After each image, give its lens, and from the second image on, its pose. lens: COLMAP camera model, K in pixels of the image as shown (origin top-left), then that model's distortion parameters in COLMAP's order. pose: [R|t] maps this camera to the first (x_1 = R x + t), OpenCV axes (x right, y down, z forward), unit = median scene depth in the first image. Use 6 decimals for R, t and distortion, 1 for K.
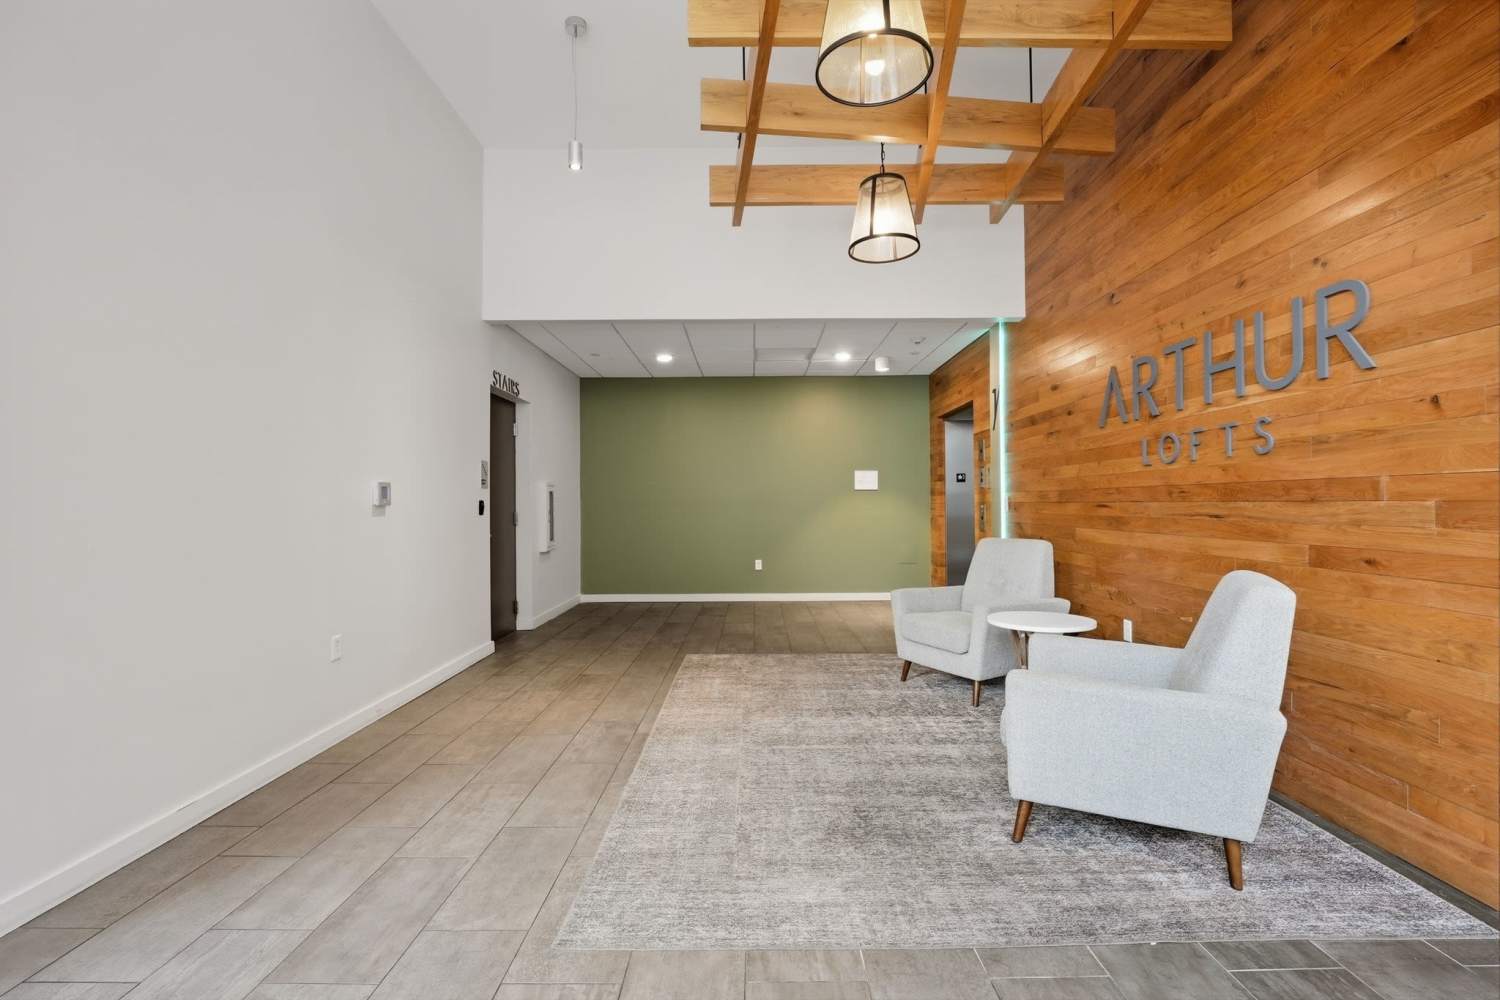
lens RADIAL K [[678.5, 0, 755.0], [0, 678.5, 495.0], [0, 0, 1]] dist [-0.007637, -0.000462]
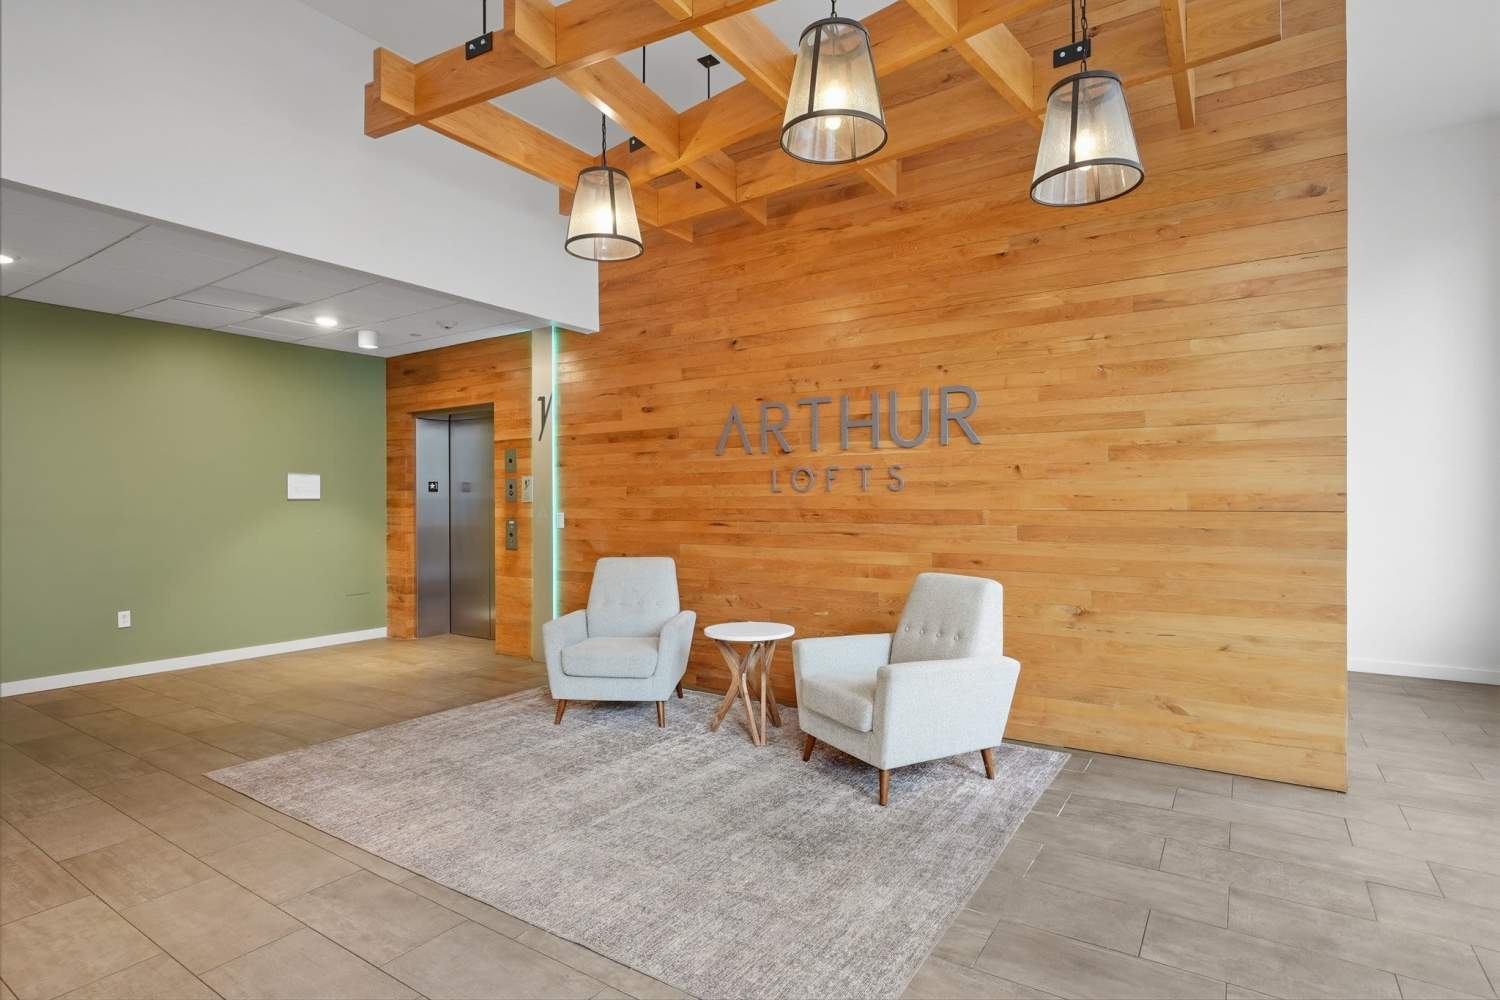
lens RADIAL K [[752.7, 0, 790.5], [0, 752.7, 496.4], [0, 0, 1]] dist [-0.000141, -0.000039]
pose [[0.535313, 0.013058, 0.844553, -0.624961], [-0.012191, 0.999896, -0.007733, -0.028947], [-0.844566, -0.006156, 0.535416, 0.291093]]
